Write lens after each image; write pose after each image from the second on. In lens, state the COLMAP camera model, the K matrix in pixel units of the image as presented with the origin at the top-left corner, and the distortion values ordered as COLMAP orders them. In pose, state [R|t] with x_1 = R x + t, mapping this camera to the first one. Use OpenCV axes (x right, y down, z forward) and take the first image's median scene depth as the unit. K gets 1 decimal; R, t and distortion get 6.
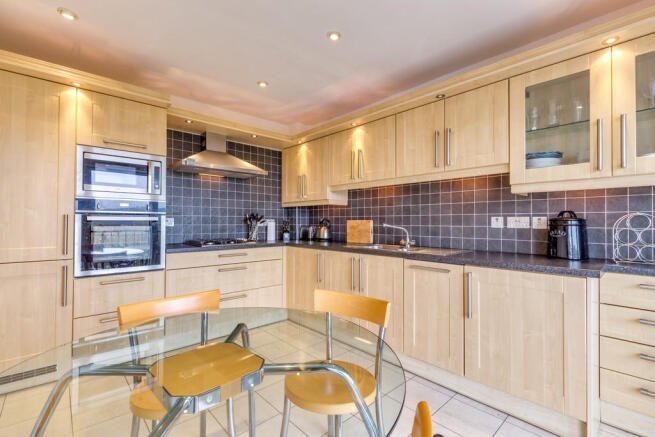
lens RADIAL K [[294.4, 0, 327.5], [0, 294.4, 218.5], [0, 0, 1]] dist [-0.000190, 0.000029]
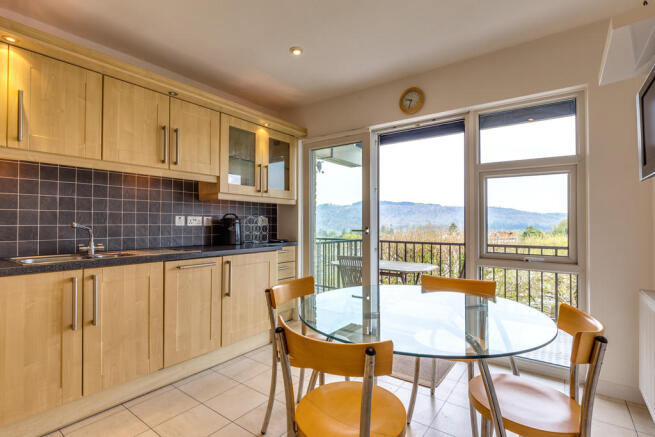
lens RADIAL K [[319.5, 0, 327.5], [0, 319.5, 218.5], [0, 0, 1]] dist [0.000605, 0.000121]
pose [[-0.188395, 0.006382, 0.982073, -0.770373], [-0.015493, 0.999835, -0.009470, 0.007018], [-0.981971, -0.017000, -0.188265, 0.688195]]
